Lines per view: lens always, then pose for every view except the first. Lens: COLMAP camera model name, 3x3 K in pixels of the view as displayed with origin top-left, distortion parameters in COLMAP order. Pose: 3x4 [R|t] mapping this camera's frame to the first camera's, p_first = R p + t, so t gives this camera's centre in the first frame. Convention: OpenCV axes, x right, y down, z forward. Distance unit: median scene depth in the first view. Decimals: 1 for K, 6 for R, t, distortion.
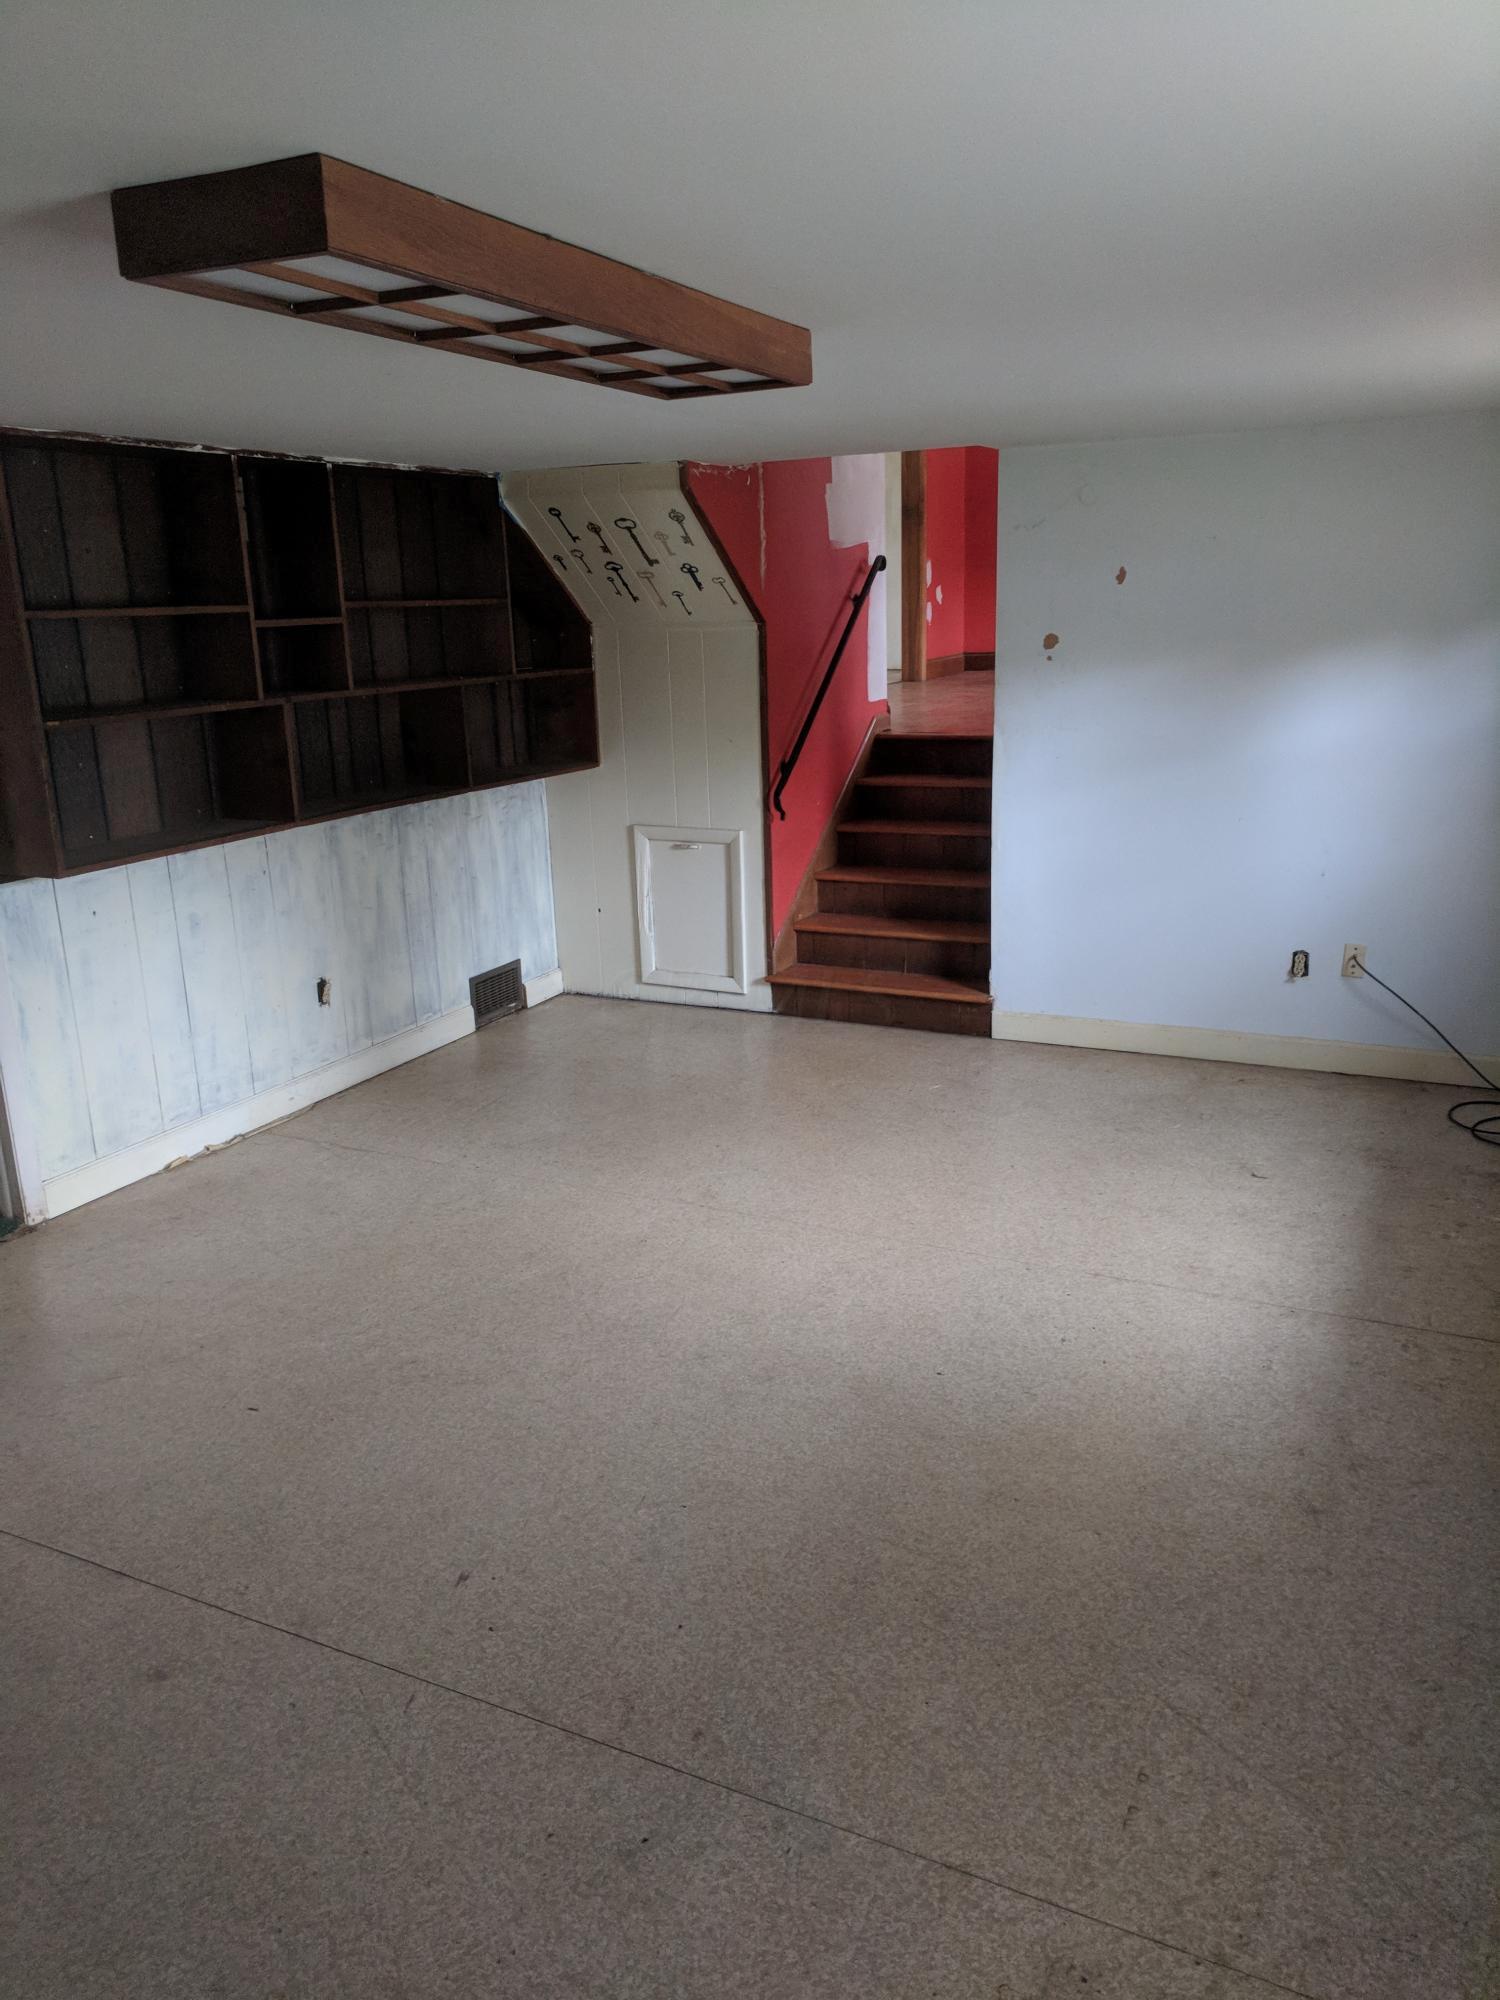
lens RADIAL K [[1495.9, 0, 746.4], [0, 1495.9, 994.4], [0, 0, 1]] dist [0.001383, 0.013267]
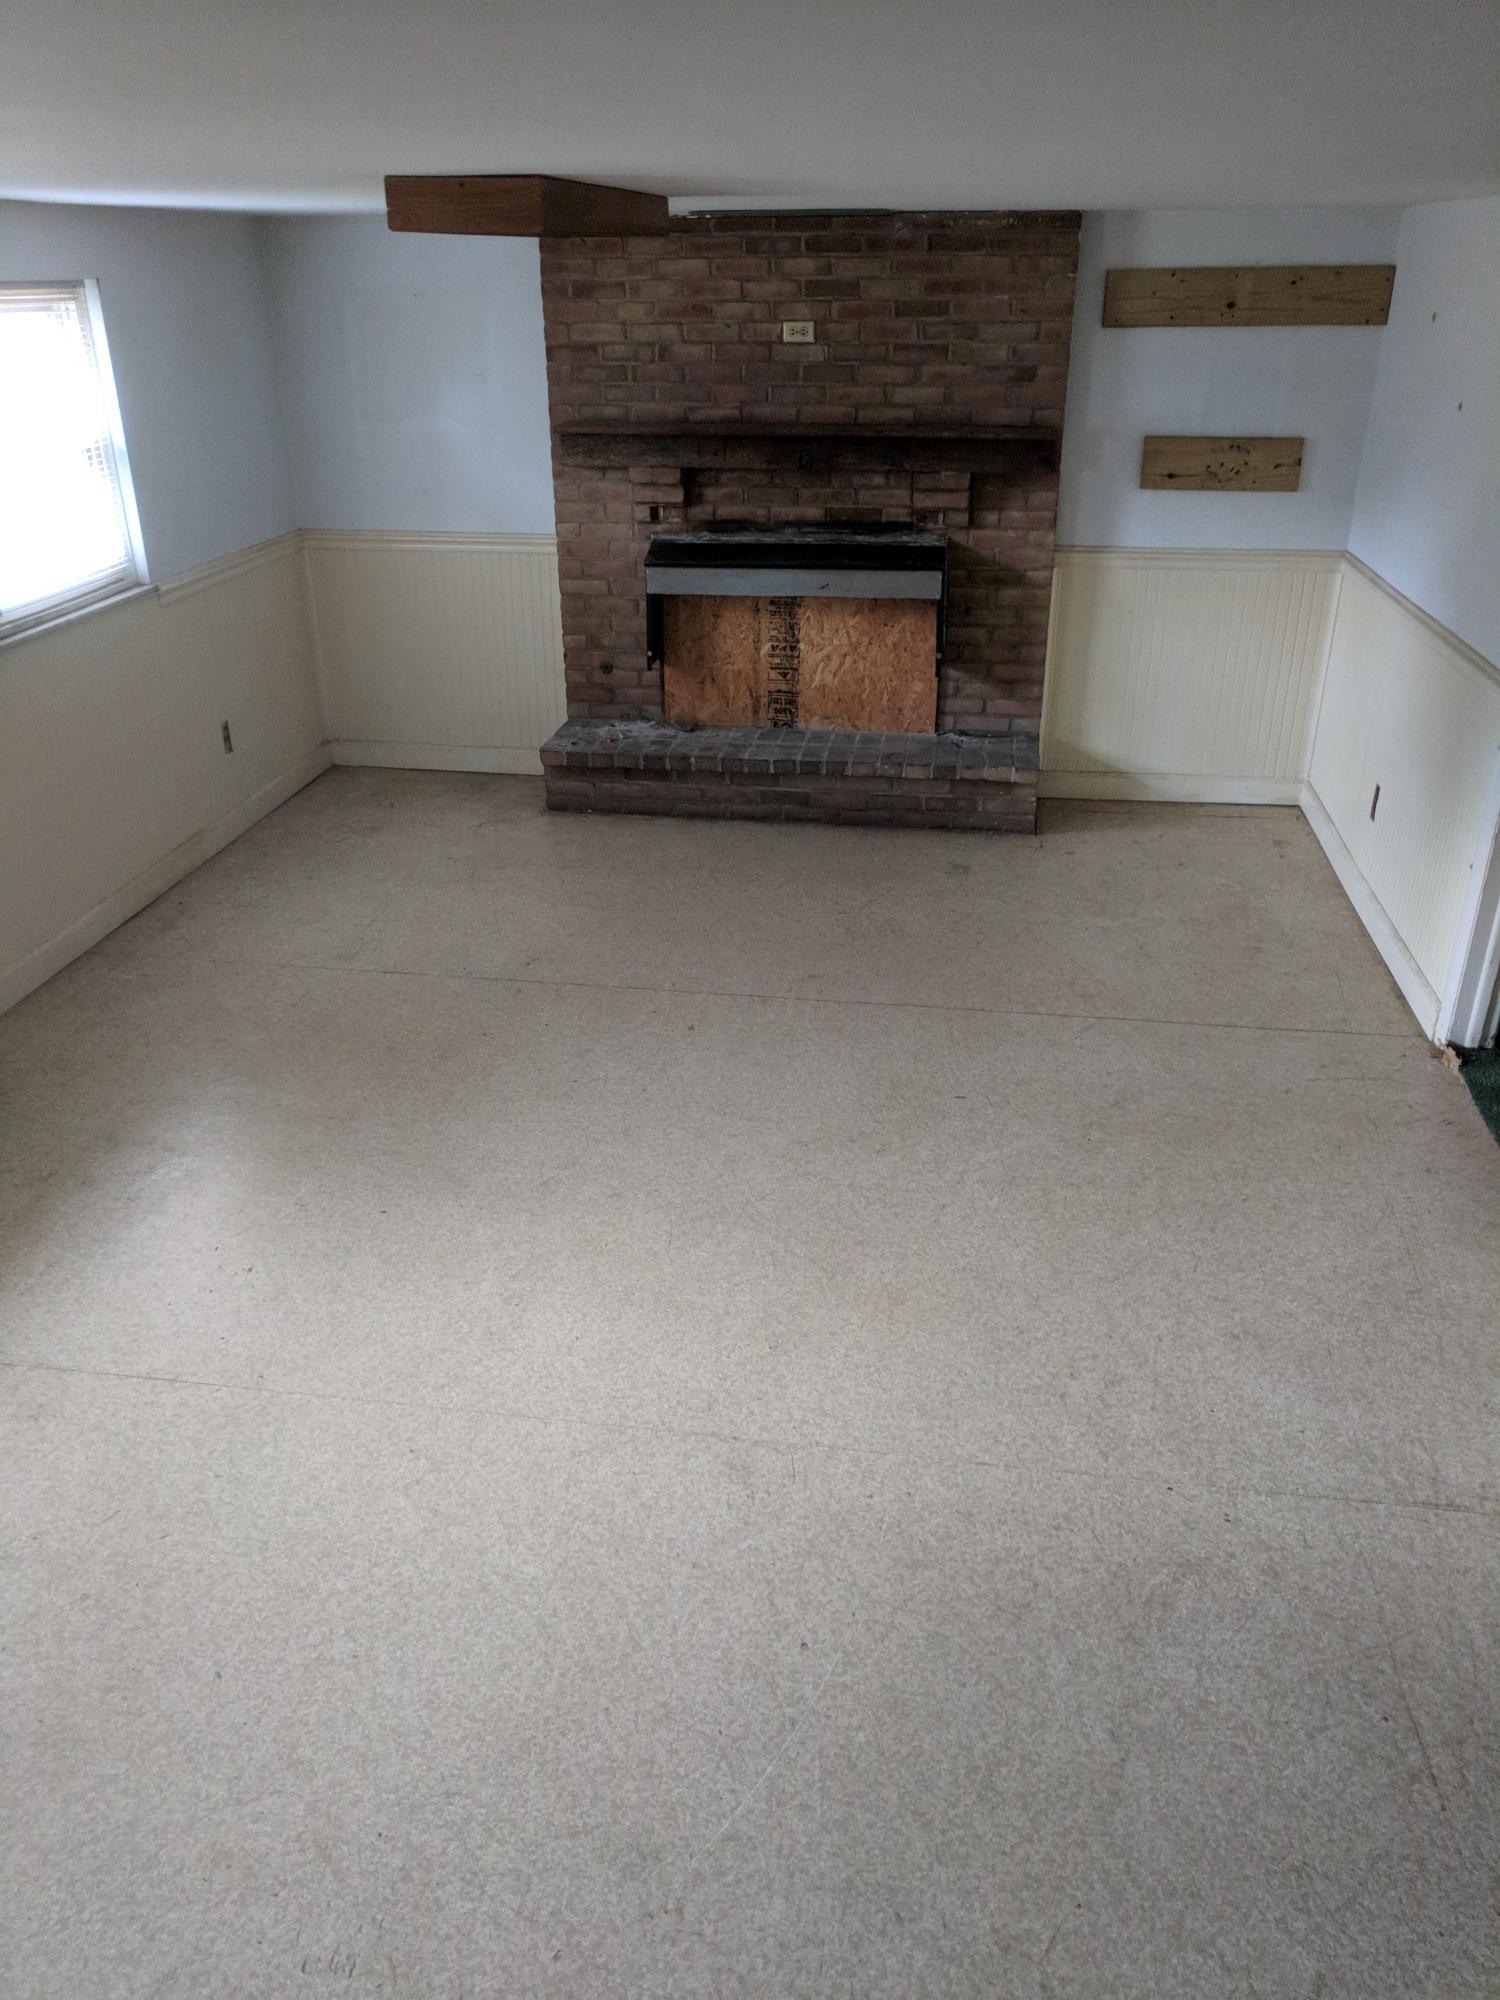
lens RADIAL K [[1495.9, 0, 746.4], [0, 1495.9, 994.4], [0, 0, 1]] dist [0.001383, 0.013267]
pose [[-0.952215, 0.162697, -0.258488, 0.115469], [-0.047387, 0.757368, 0.651266, -0.482517], [0.301730, 0.632394, -0.713468, 1.495297]]
